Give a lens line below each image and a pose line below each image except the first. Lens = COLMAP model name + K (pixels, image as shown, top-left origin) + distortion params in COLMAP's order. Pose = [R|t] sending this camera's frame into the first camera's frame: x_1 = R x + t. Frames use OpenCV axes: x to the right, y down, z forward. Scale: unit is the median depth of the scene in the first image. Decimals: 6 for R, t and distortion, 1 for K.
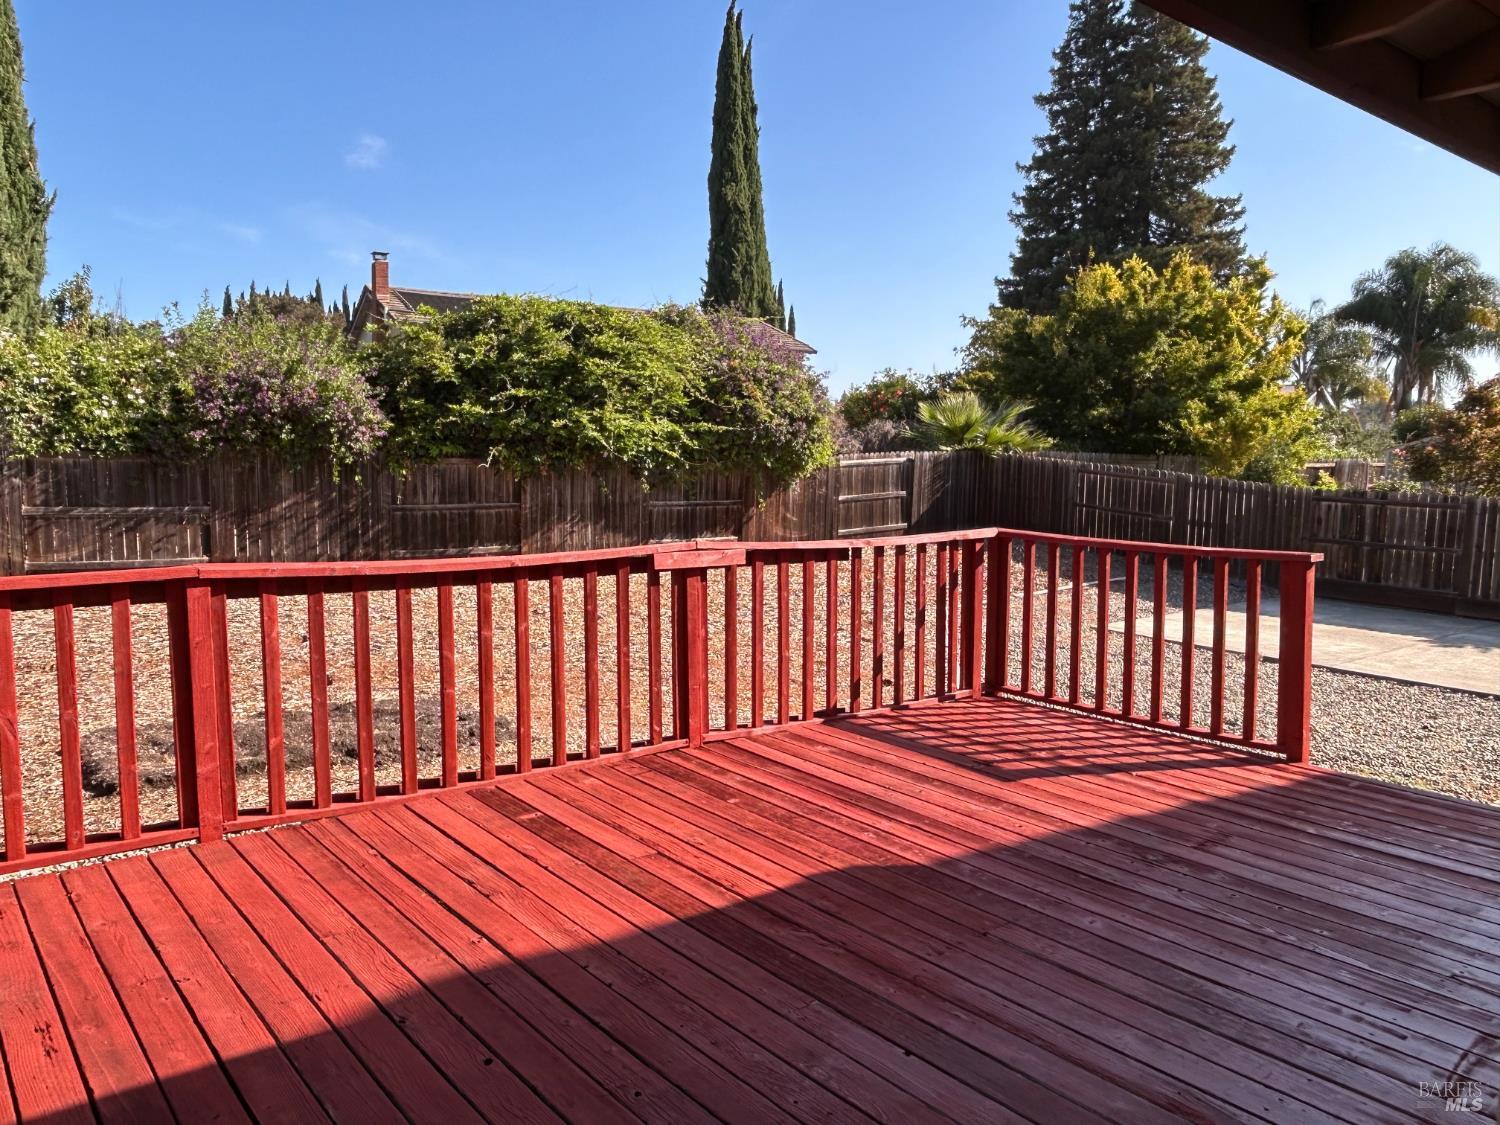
lens RADIAL K [[1110.7, 0, 748.2], [0, 1110.7, 560.2], [0, 0, 1]] dist [0.010620, -0.025927]
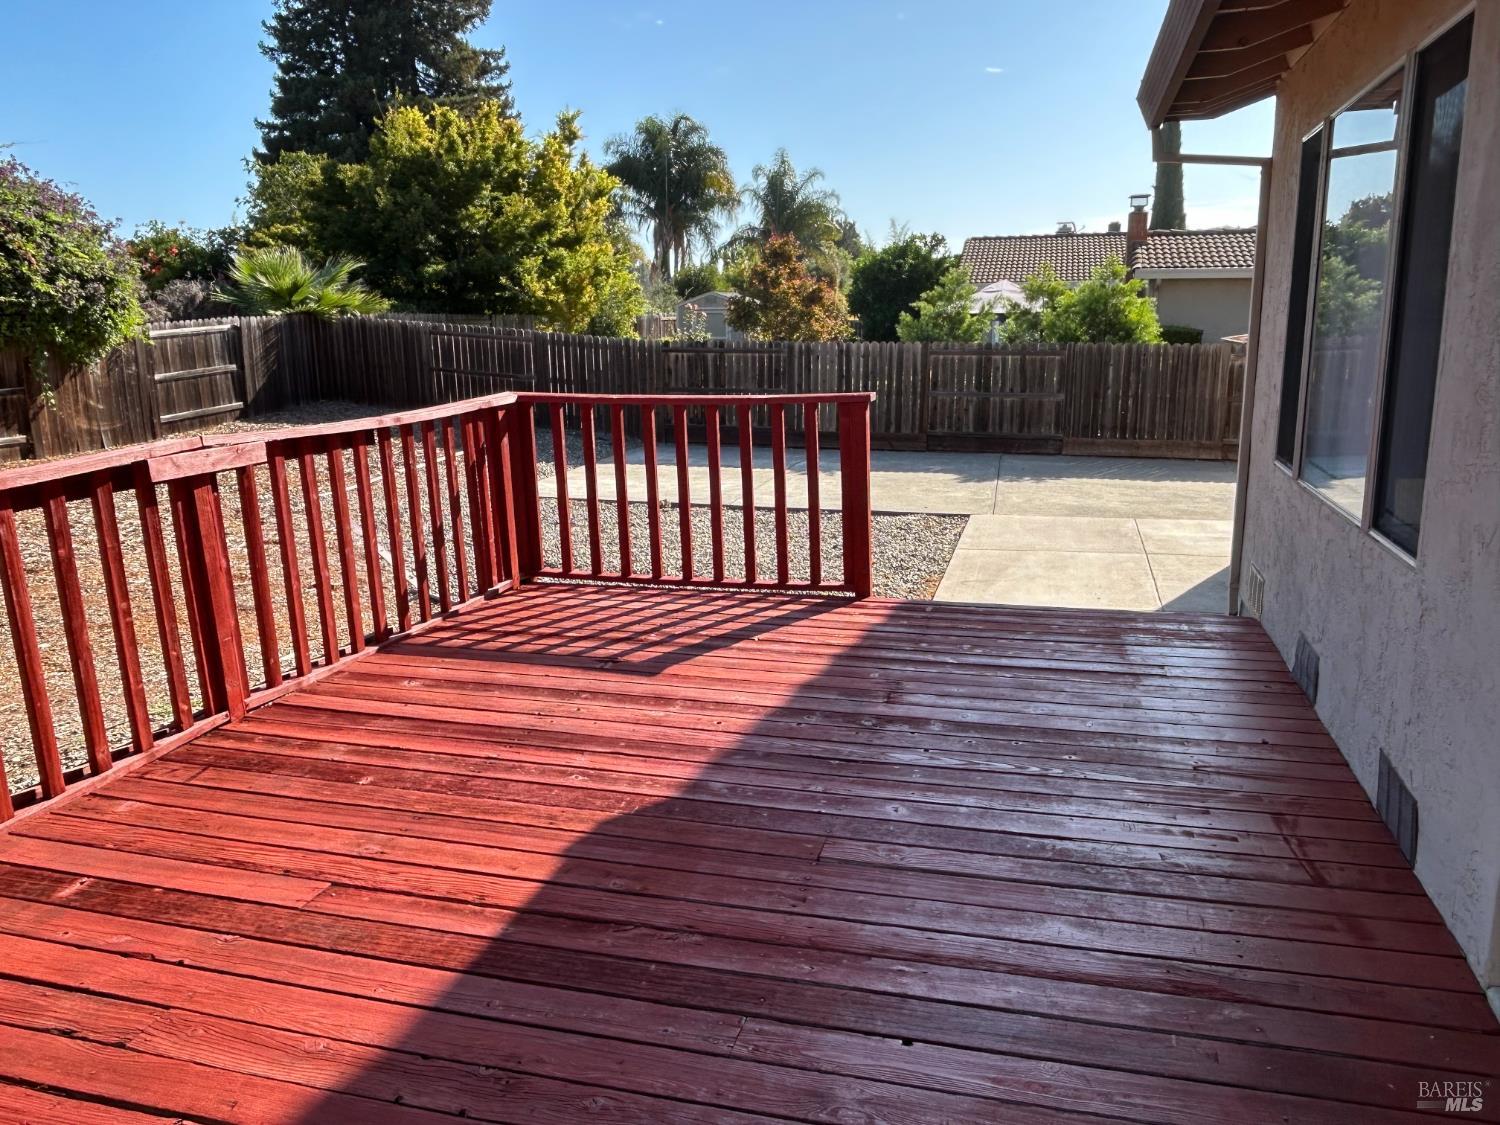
lens RADIAL K [[1110.7, 0, 751.9], [0, 1110.7, 577.1], [0, 0, 1]] dist [0.010620, -0.025927]
pose [[0.811684, -0.162370, 0.561074, -0.149820], [0.086727, 0.983440, 0.159134, -0.009589], [-0.577622, -0.080506, 0.812325, 0.194472]]
